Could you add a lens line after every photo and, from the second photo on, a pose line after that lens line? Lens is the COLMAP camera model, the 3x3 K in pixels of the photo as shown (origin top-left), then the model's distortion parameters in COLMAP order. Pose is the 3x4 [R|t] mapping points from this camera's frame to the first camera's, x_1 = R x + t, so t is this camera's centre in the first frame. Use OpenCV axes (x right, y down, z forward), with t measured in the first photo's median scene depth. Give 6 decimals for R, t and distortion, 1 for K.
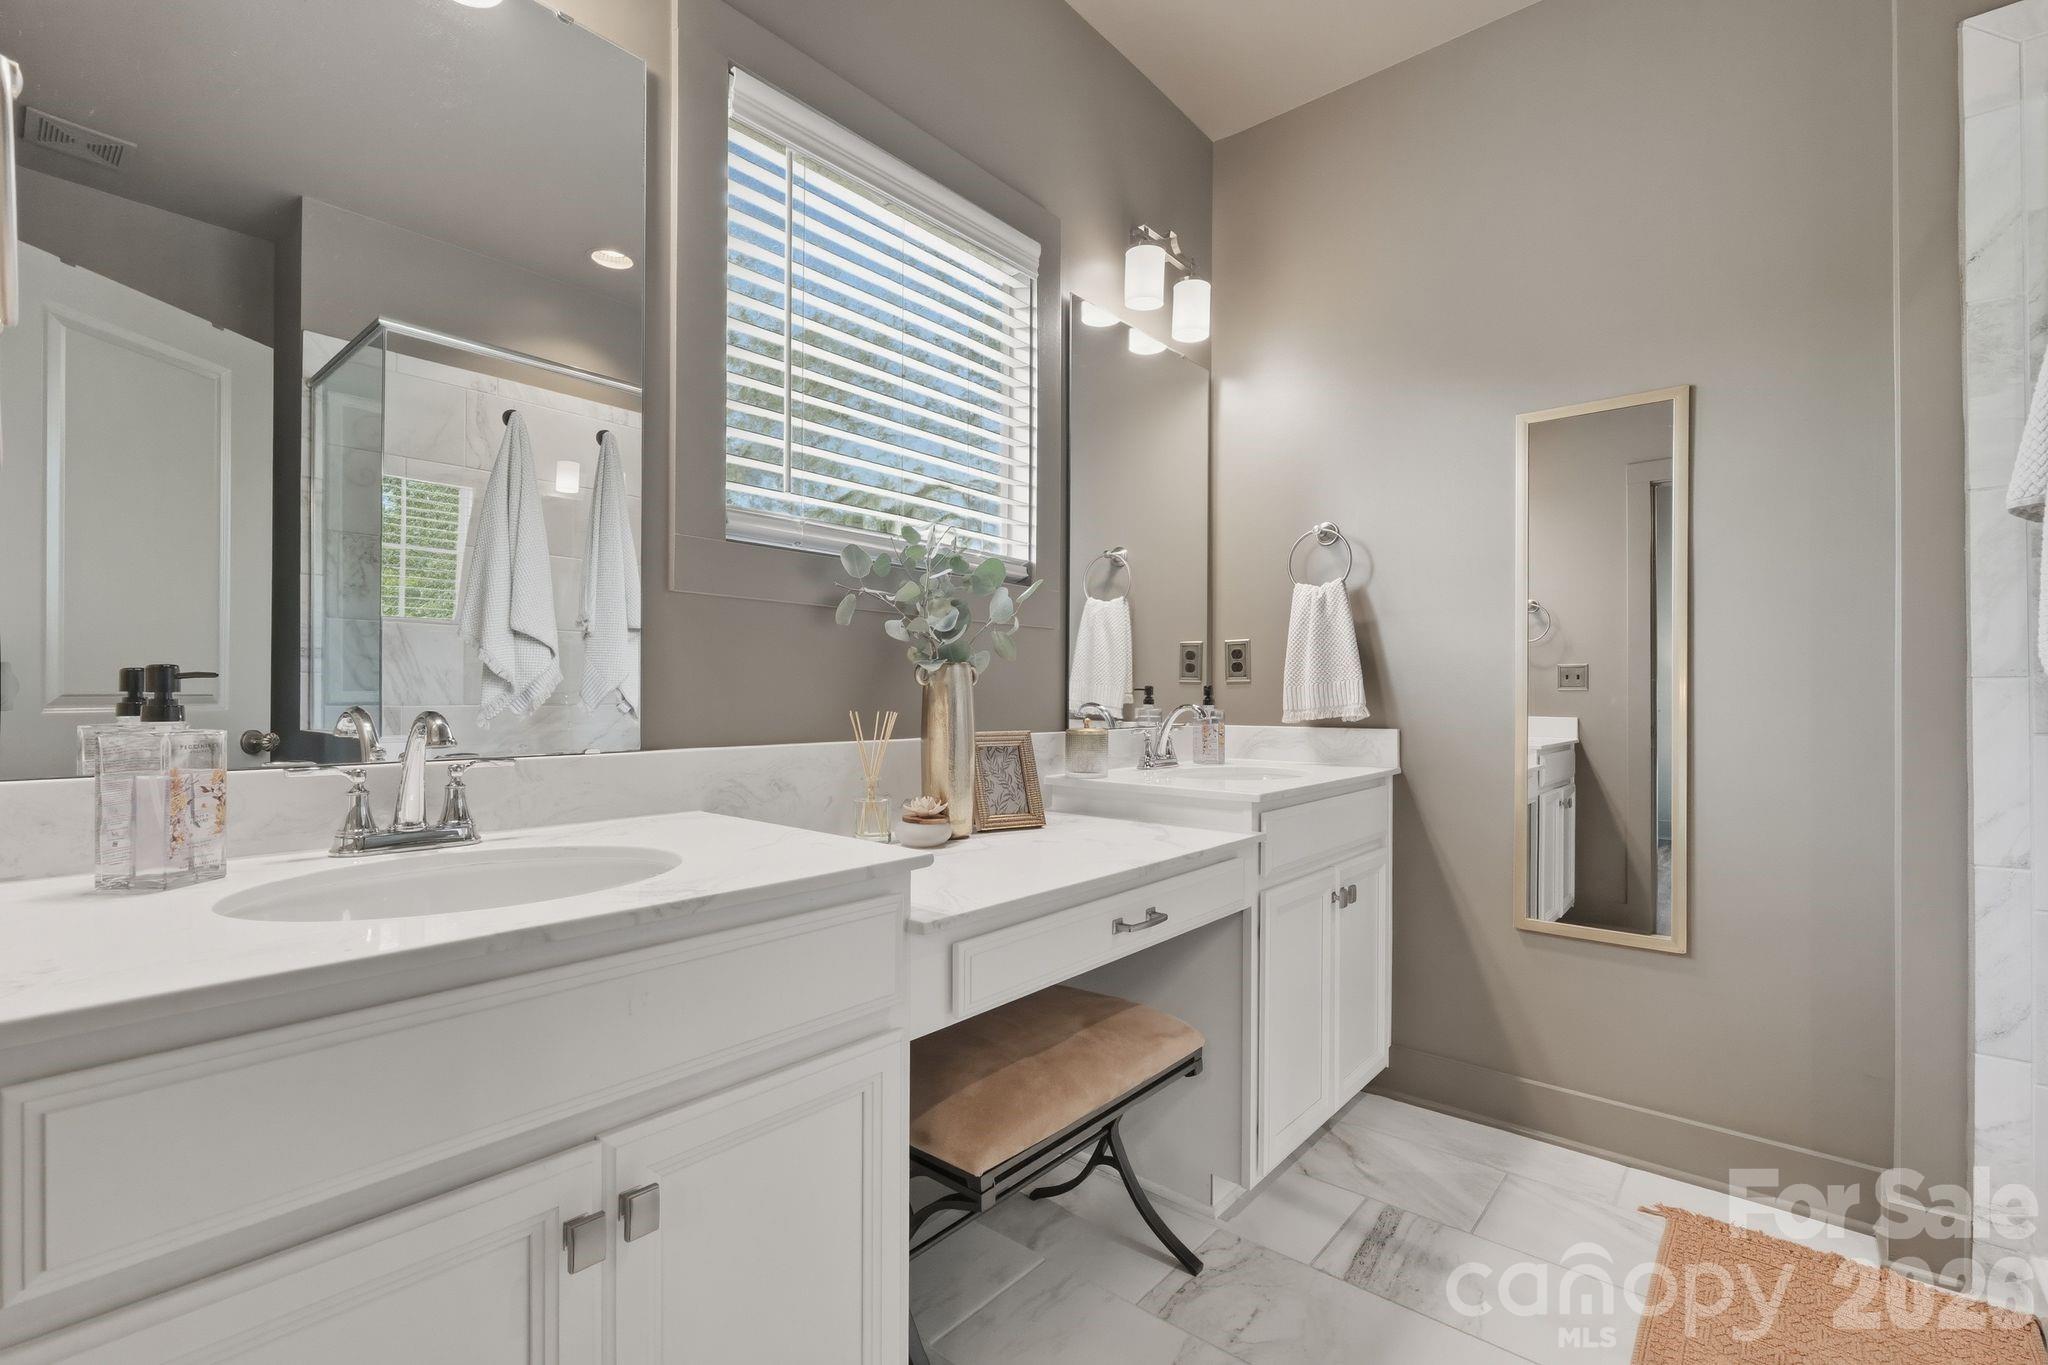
lens RADIAL K [[897.2, 0, 1029.8], [0, 897.2, 684.3], [0, 0, 1]] dist [-0.009617, -0.000519]
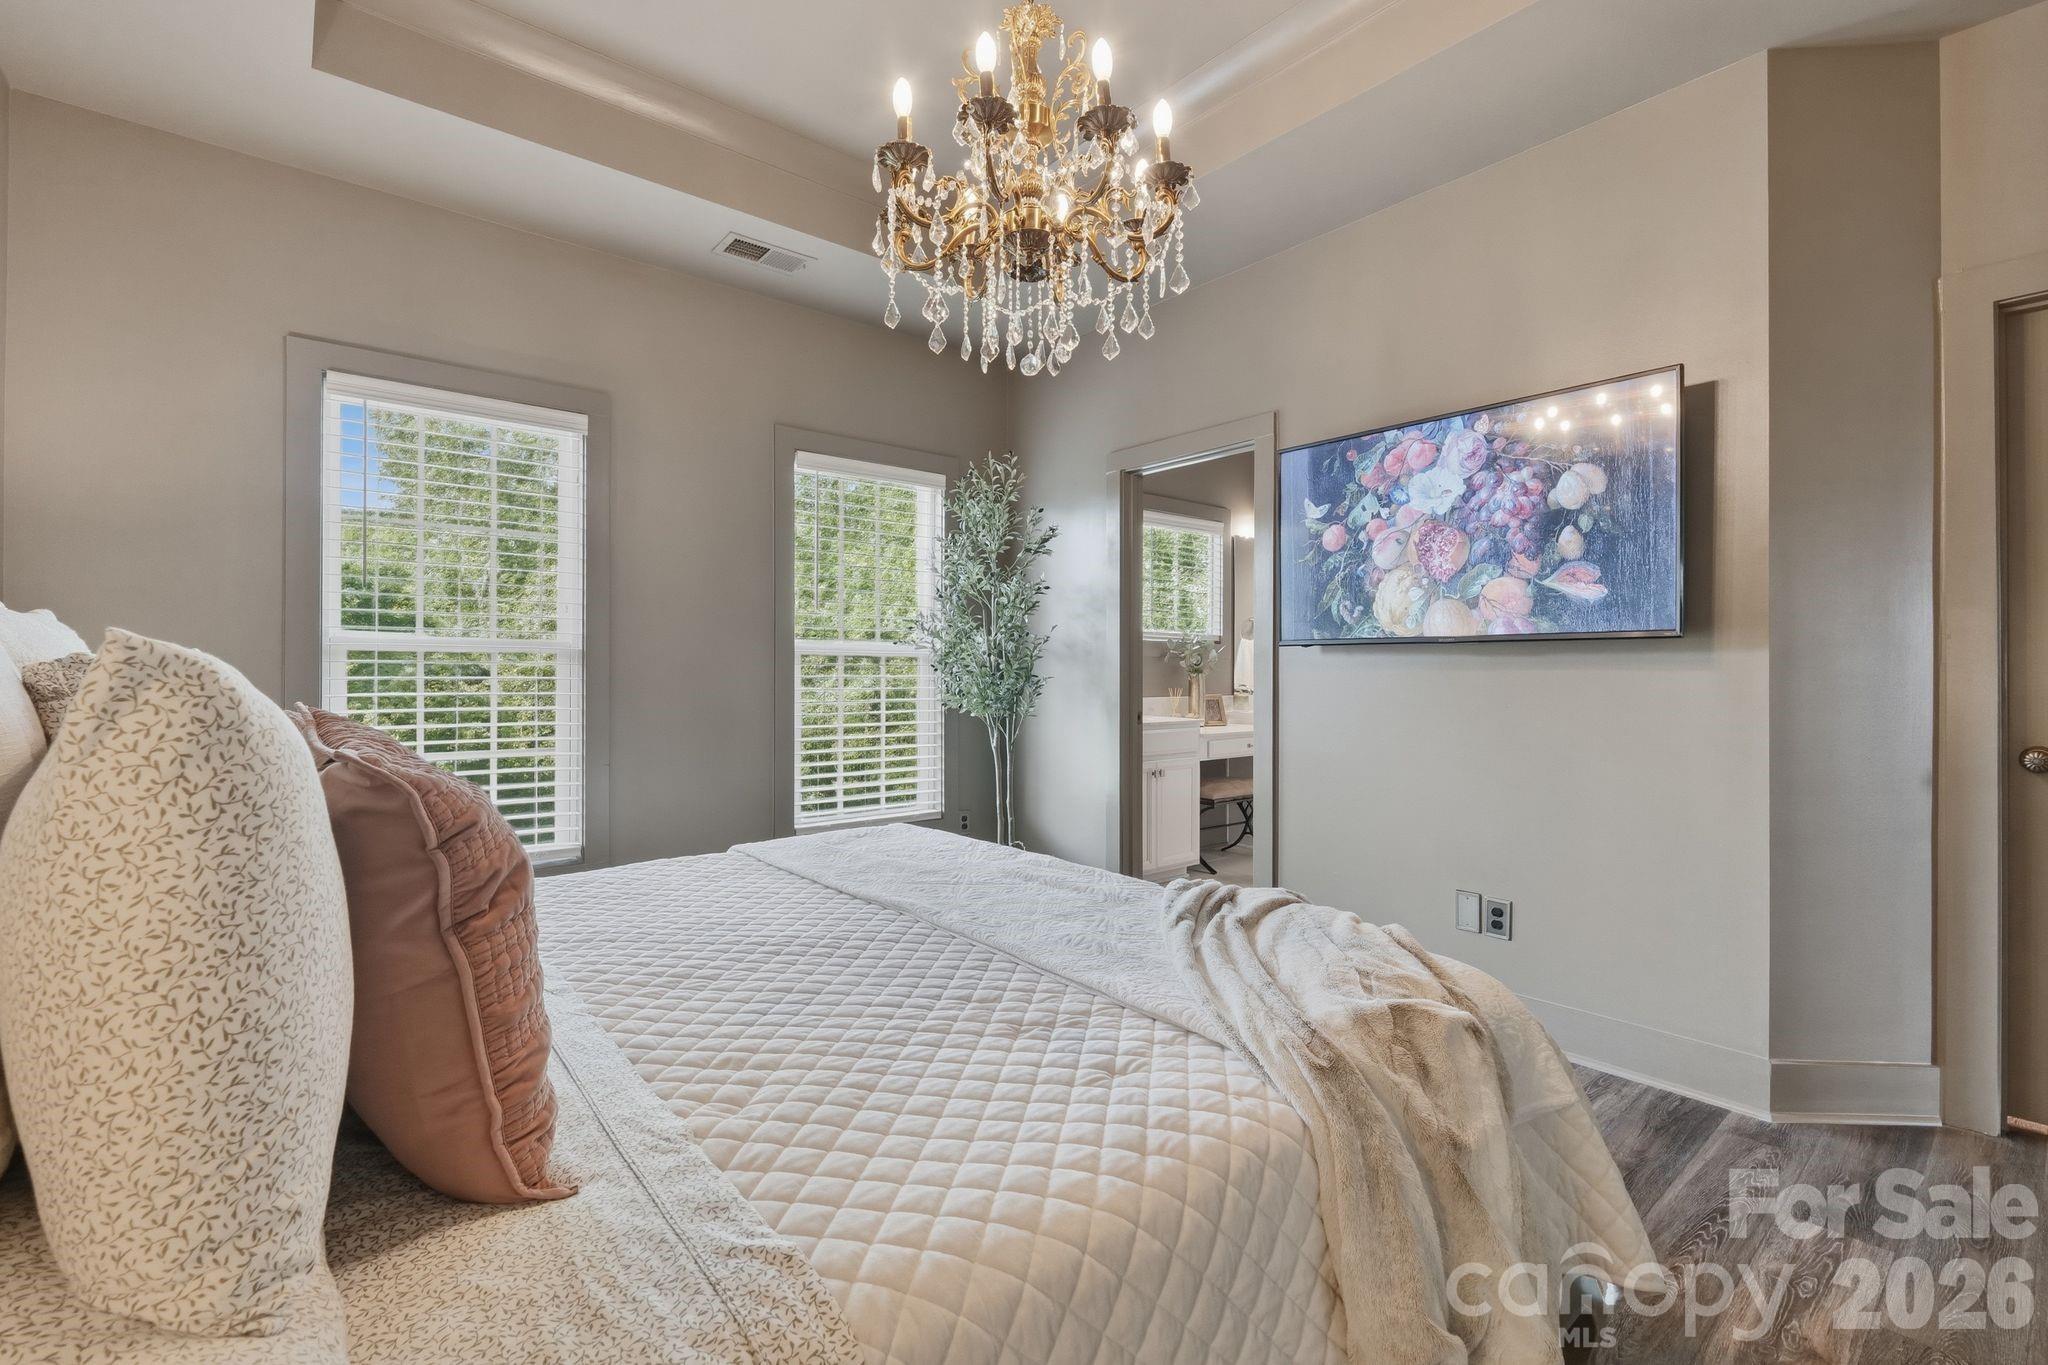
lens RADIAL K [[897.2, 0, 1018.7], [0, 897.2, 676.0], [0, 0, 1]] dist [-0.009617, -0.000519]
pose [[0.984487, 0.000849, -0.175456, -0.060972], [0.001344, 0.999923, 0.012376, -0.021014], [0.175453, -0.012419, 0.984409, -0.906316]]
